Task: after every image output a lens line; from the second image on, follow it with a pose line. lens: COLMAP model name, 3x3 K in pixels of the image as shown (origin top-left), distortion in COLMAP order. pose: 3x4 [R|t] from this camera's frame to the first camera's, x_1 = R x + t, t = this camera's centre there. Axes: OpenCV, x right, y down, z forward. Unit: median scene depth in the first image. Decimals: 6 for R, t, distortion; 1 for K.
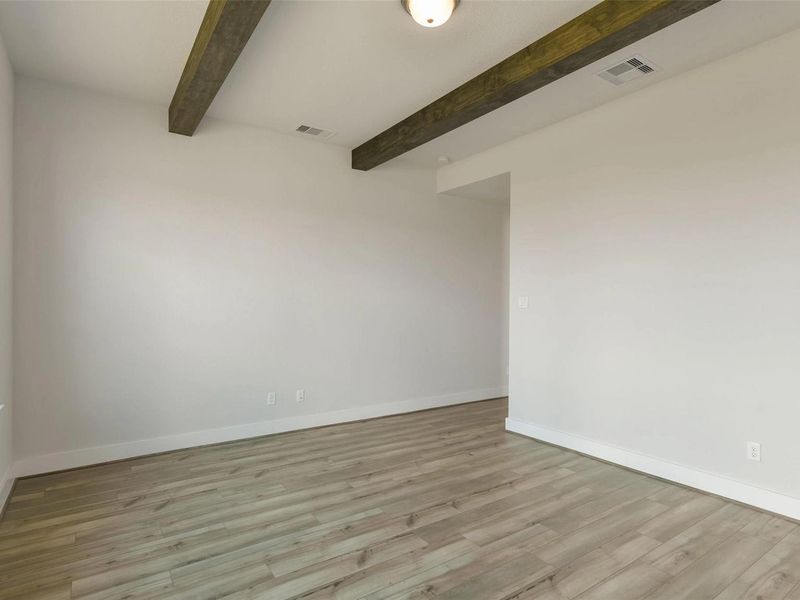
lens RADIAL K [[444.3, 0, 400.0], [0, 444.3, 300.0], [0, 0, 1]] dist [0.004224, -0.000206]
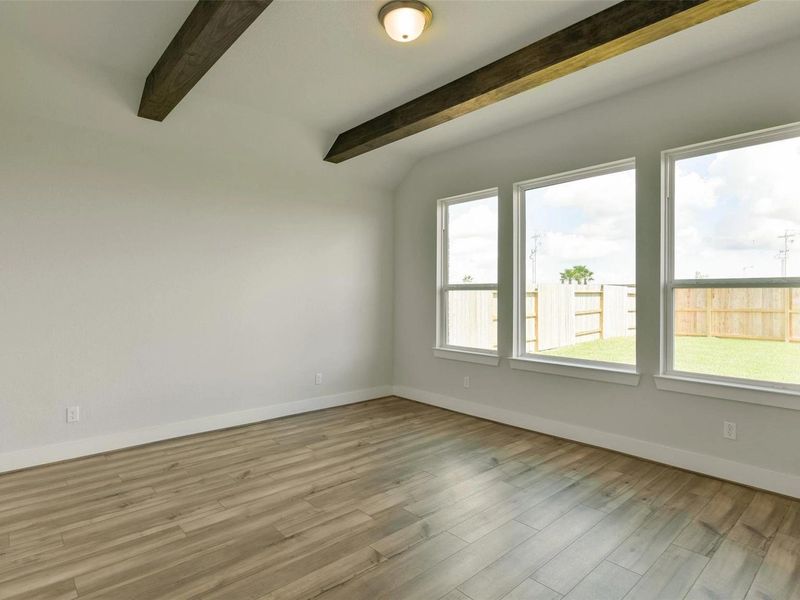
lens RADIAL K [[444.3, 0, 400.0], [0, 444.3, 300.0], [0, 0, 1]] dist [0.004224, -0.000206]
pose [[-0.990377, -0.006822, -0.138225, 0.222201], [-0.007643, 0.999956, 0.005409, 0.014425], [0.138182, 0.006413, -0.990386, 2.024525]]
